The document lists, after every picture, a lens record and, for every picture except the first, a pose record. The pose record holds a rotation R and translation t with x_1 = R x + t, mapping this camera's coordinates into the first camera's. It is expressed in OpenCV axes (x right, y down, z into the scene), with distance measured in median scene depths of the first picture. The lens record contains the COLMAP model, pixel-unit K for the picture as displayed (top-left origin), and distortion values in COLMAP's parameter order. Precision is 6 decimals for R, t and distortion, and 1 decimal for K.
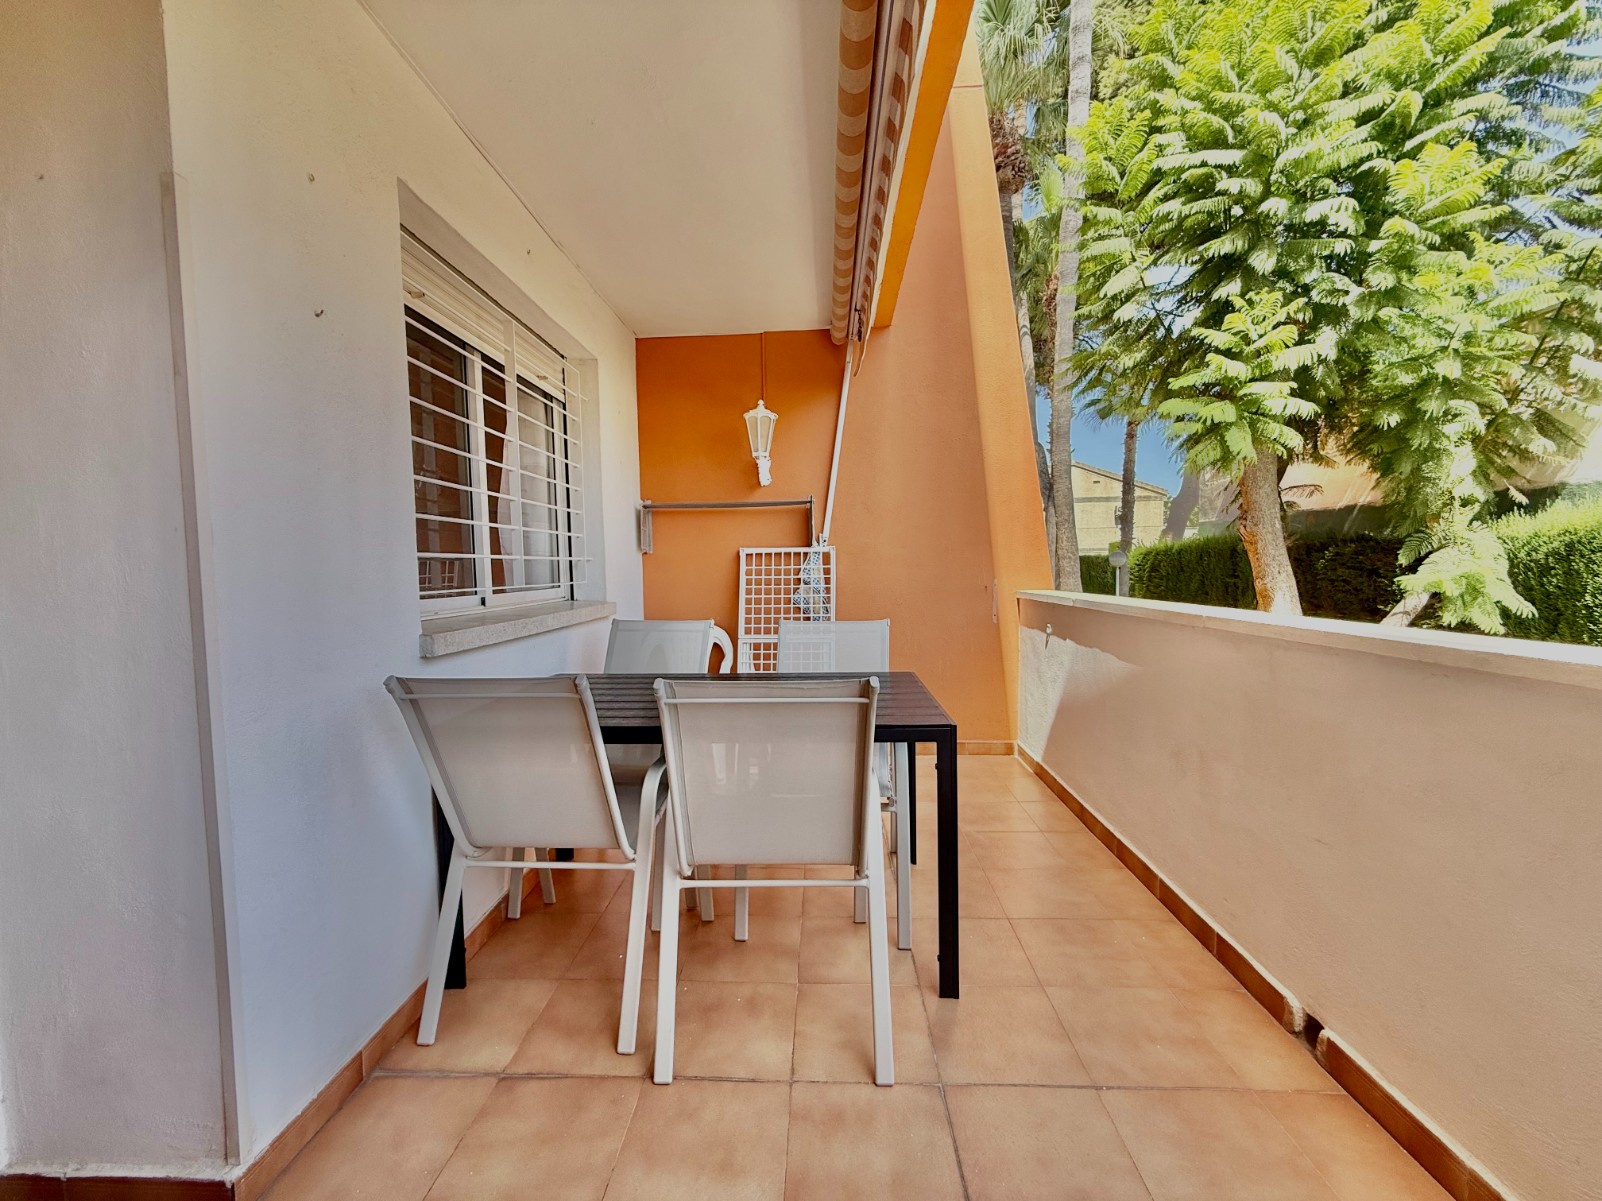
lens RADIAL K [[638.7, 0, 785.3], [0, 638.7, 592.3], [0, 0, 1]] dist [-0.000373, 0.000366]
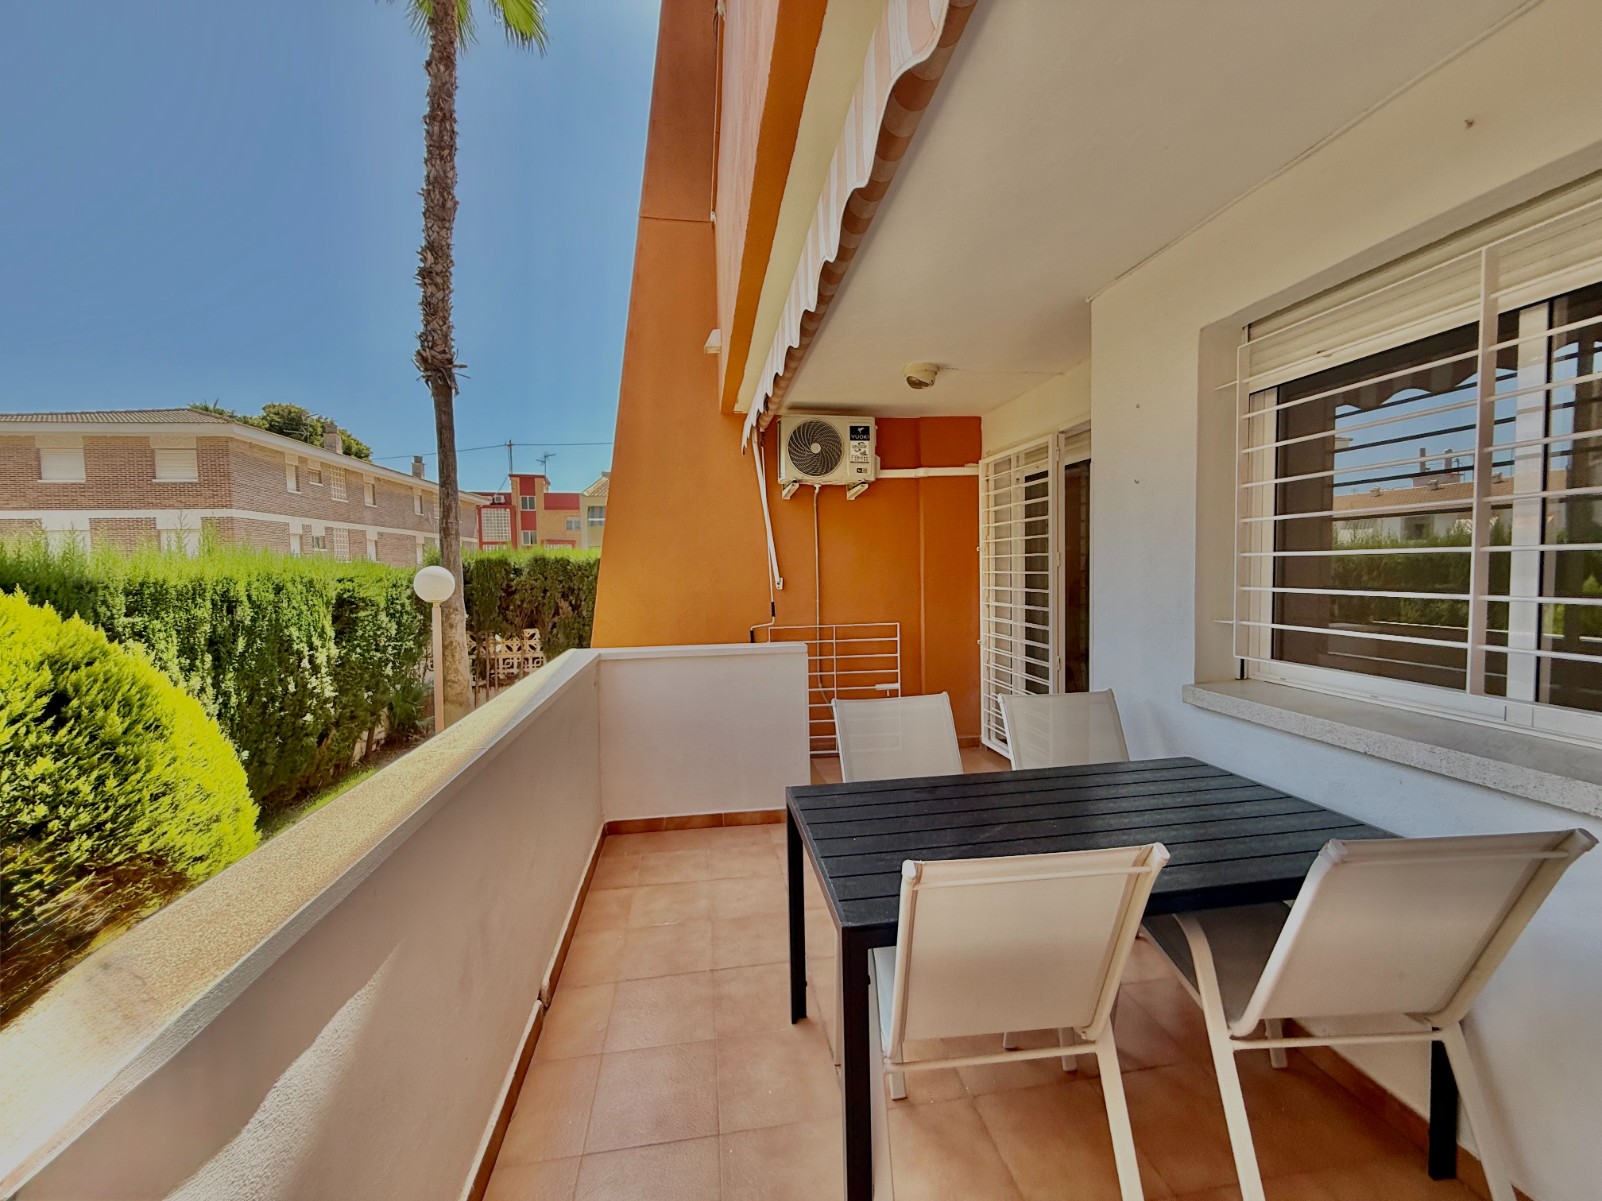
lens RADIAL K [[638.7, 0, 797.1], [0, 638.7, 601.2], [0, 0, 1]] dist [-0.000373, 0.000366]
pose [[-0.979371, 0.051915, -0.195286, 0.155217], [0.032464, 0.994304, 0.101520, -0.088345], [0.199444, 0.093086, -0.975478, 0.718429]]
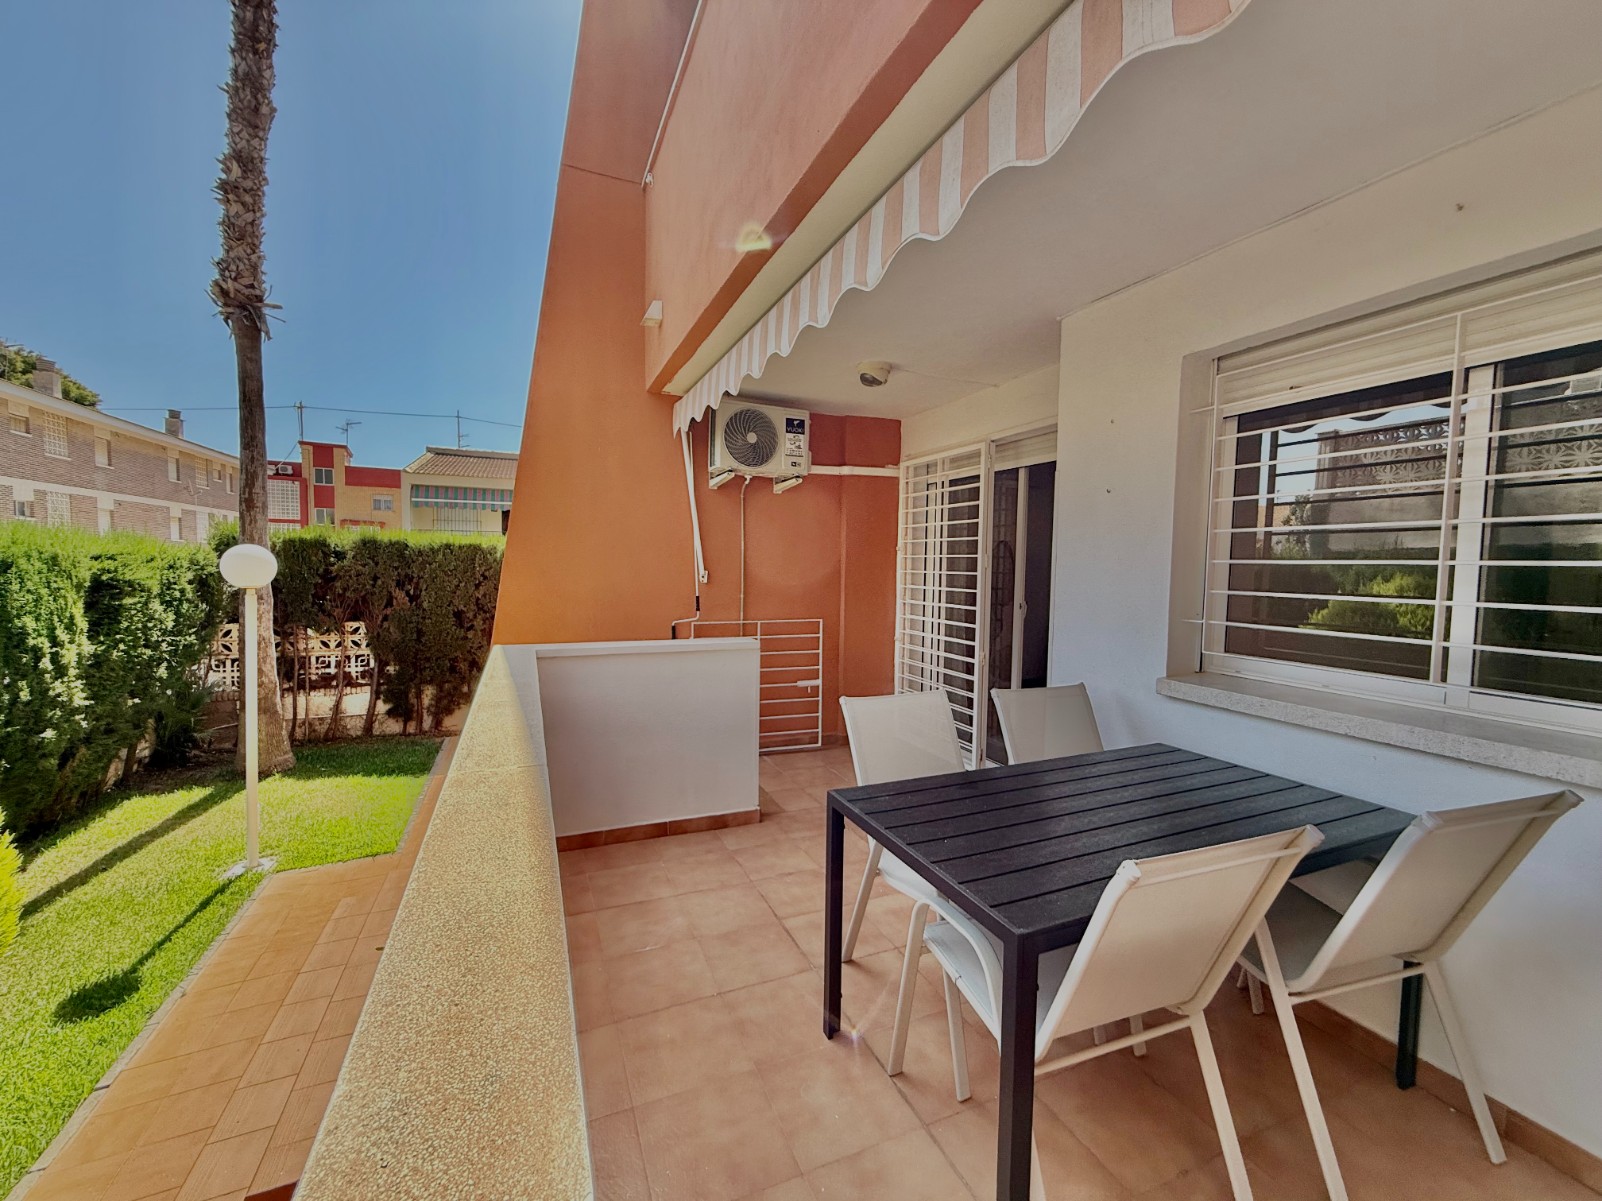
lens RADIAL K [[638.7, 0, 796.1], [0, 638.7, 599.7], [0, 0, 1]] dist [-0.000373, 0.000366]
pose [[-0.901619, 0.034698, -0.431137, 0.267059], [-0.012805, 0.994199, 0.106792, -0.084860], [0.432341, 0.101806, -0.895945, 0.656755]]
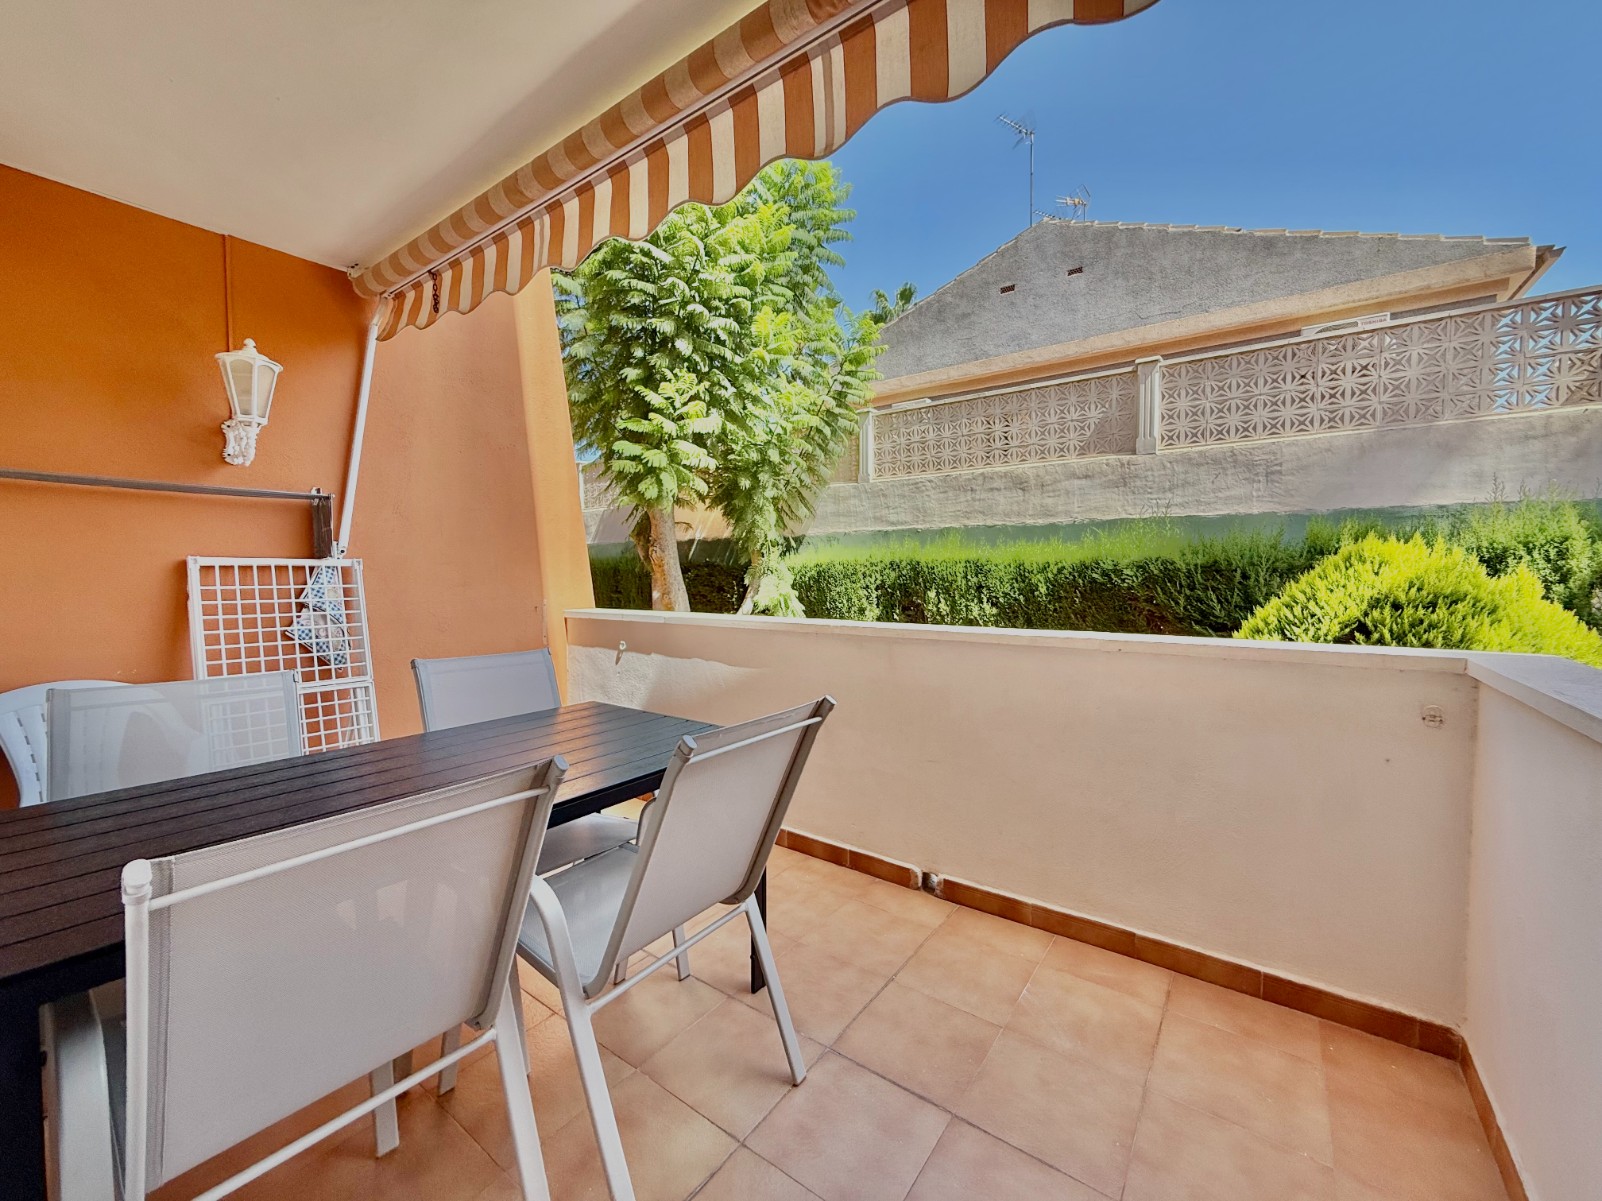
lens RADIAL K [[638.7, 0, 793.9], [0, 638.7, 597.5], [0, 0, 1]] dist [-0.000373, 0.000366]
pose [[0.557282, -0.014532, 0.830196, -0.206922], [0.026839, 0.999640, -0.000518, -0.009490], [-0.829890, 0.022570, 0.557471, 0.114044]]
